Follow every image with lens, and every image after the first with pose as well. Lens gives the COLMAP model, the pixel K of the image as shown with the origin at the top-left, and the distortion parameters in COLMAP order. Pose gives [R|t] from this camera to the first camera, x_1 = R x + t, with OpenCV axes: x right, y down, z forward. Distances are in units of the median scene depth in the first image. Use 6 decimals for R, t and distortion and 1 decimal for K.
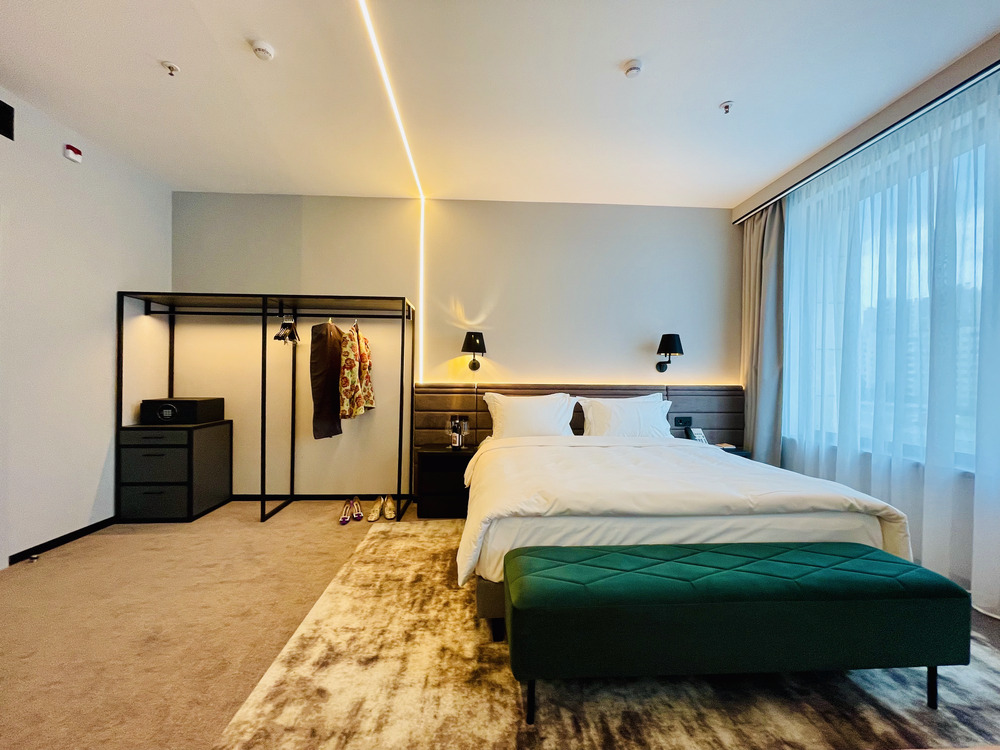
lens RADIAL K [[402.5, 0, 499.5], [0, 402.5, 377.0], [0, 0, 1]] dist [0.000846, 0.000324]
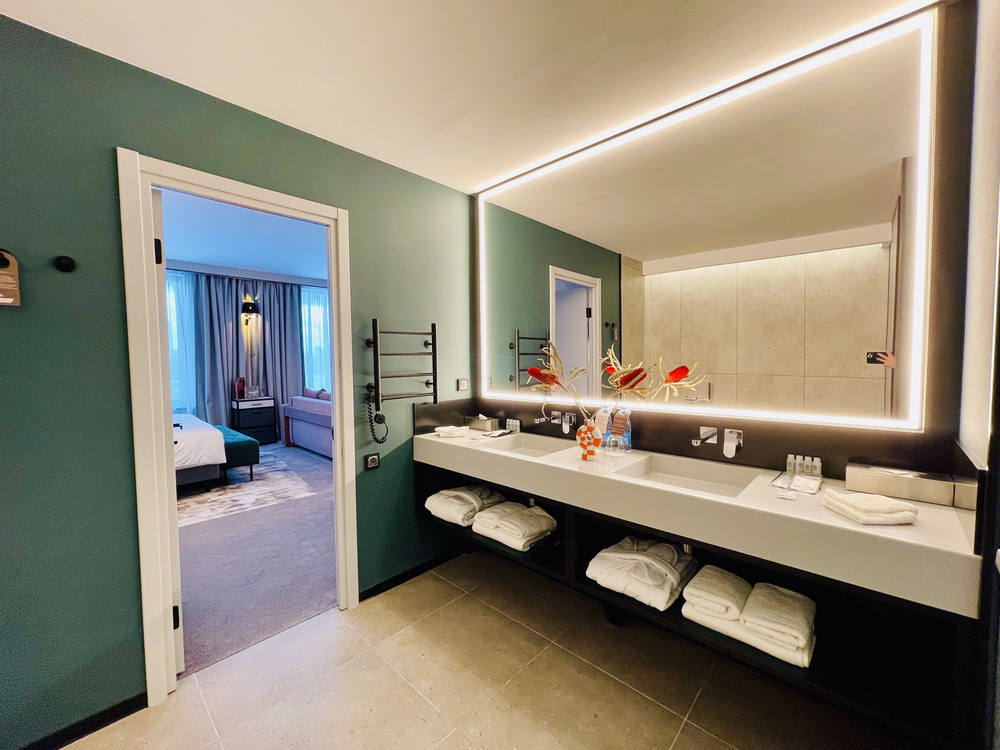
lens RADIAL K [[402.5, 0, 499.5], [0, 402.5, 377.0], [0, 0, 1]] dist [0.000846, 0.000324]
pose [[-0.691462, -0.042753, 0.721147, -2.158646], [-0.008781, 0.998671, 0.050787, -0.122838], [-0.722360, 0.028785, -0.690918, 1.029872]]
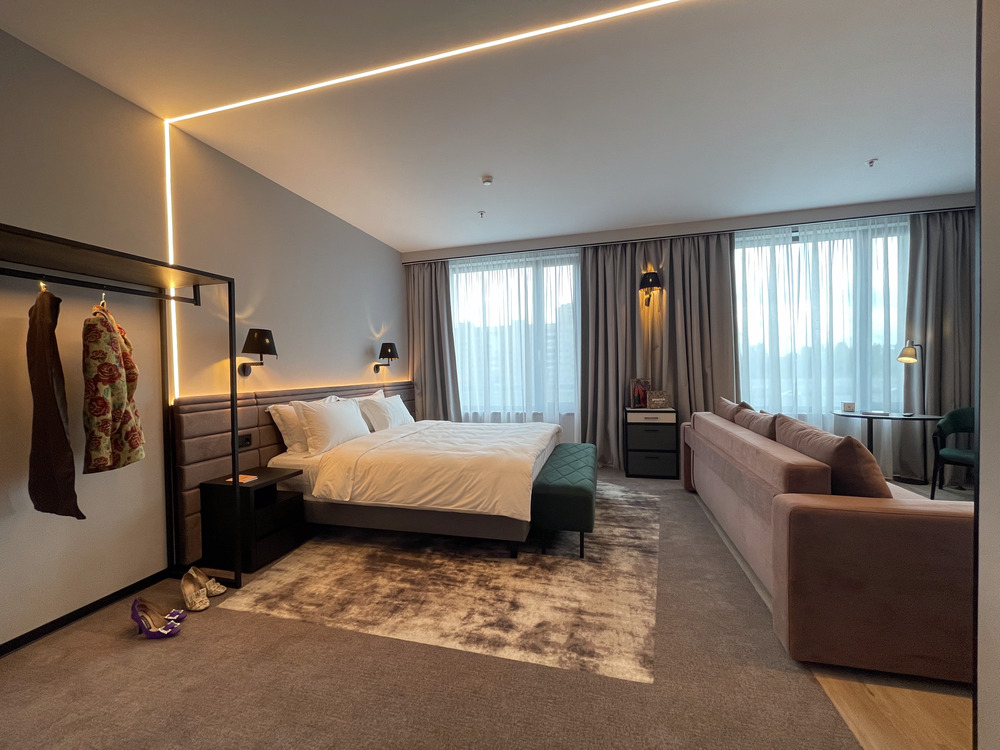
lens RADIAL K [[402.5, 0, 499.5], [0, 402.5, 377.0], [0, 0, 1]] dist [0.000846, 0.000324]
pose [[0.306249, -0.041236, 0.951058, -1.060197], [0.015434, 0.999145, 0.038351, -0.058483], [-0.951826, 0.002934, 0.306623, 0.441098]]
